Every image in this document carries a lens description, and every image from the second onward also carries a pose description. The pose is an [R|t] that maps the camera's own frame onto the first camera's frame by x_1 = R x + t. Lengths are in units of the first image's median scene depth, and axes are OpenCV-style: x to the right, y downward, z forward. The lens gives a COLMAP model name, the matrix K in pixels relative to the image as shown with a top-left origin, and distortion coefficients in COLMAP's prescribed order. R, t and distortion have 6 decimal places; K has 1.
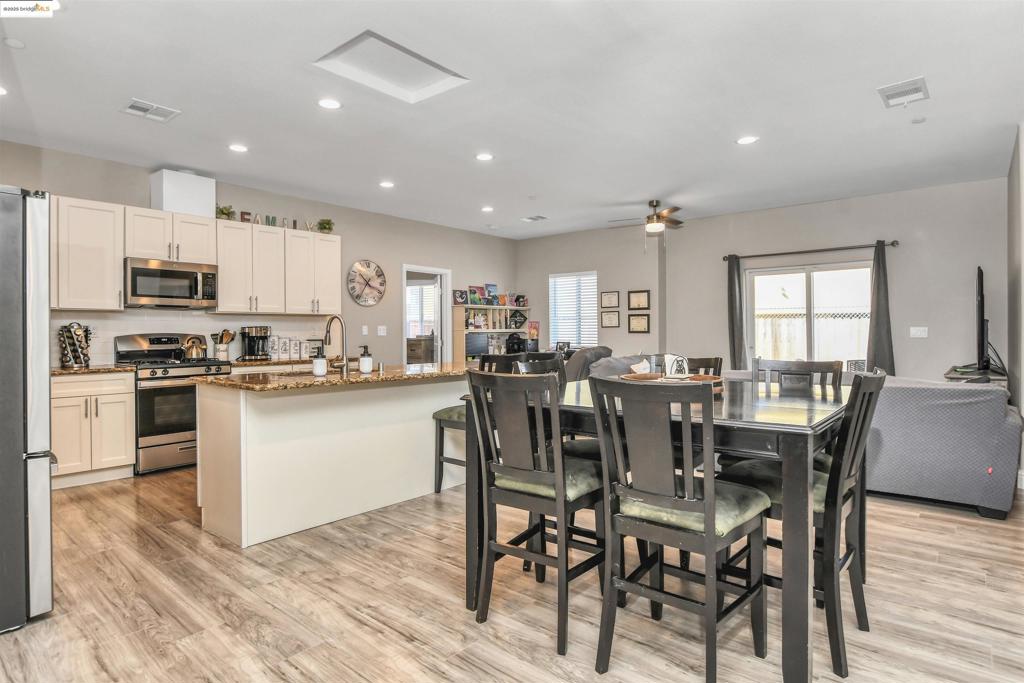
lens RADIAL K [[557.3, 0, 513.9], [0, 557.3, 342.6], [0, 0, 1]] dist [-0.018714, 0.000774]
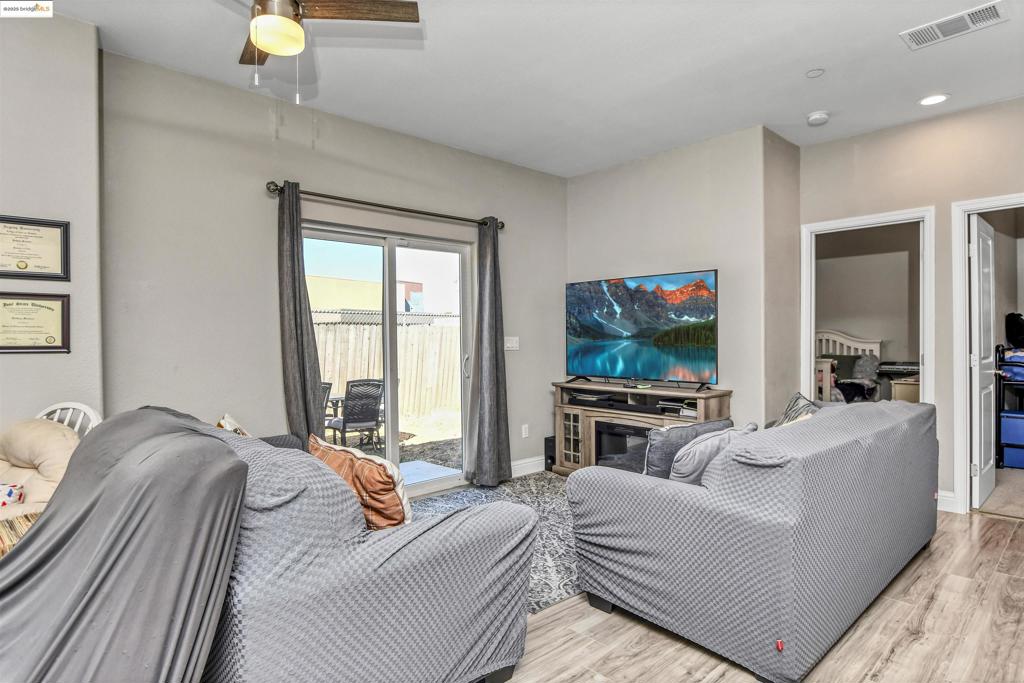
lens RADIAL K [[557.3, 0, 513.9], [0, 557.3, 342.6], [0, 0, 1]] dist [-0.018714, 0.000774]
pose [[0.133142, -0.006142, 0.991078, -0.050961], [0.019439, 0.999805, 0.003585, -0.021278], [-0.990906, 0.018788, 0.133236, 0.782389]]
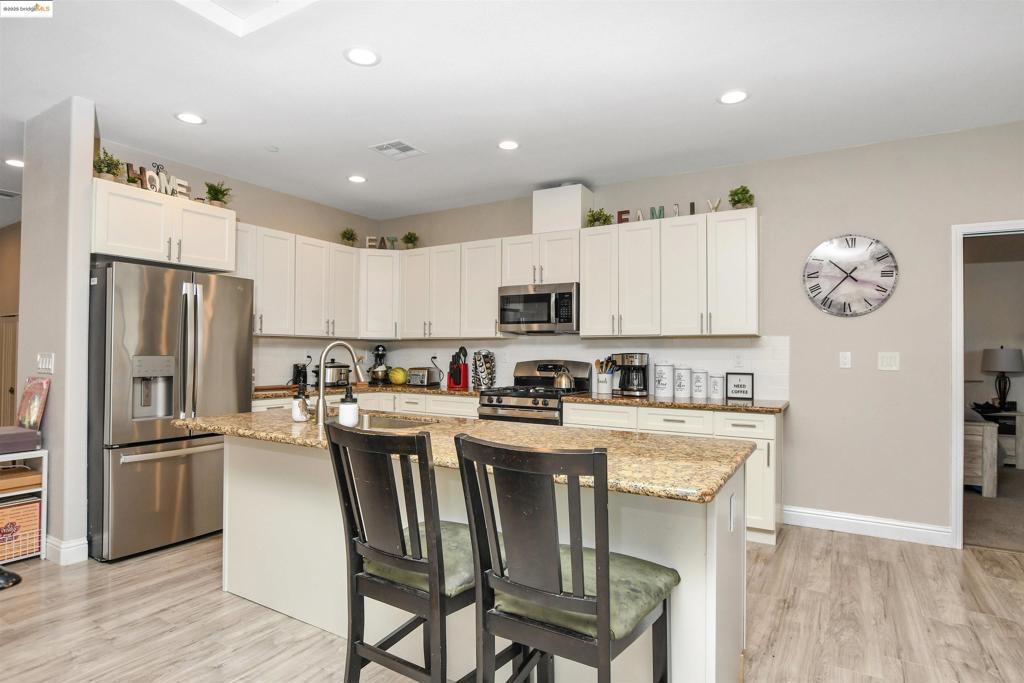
lens RADIAL K [[557.3, 0, 513.9], [0, 557.3, 342.6], [0, 0, 1]] dist [-0.018714, 0.000774]
pose [[0.155744, -0.012336, -0.987720, 0.231292], [-0.025158, 0.999548, -0.016450, -0.022058], [0.987477, 0.027411, 0.155363, 0.585388]]
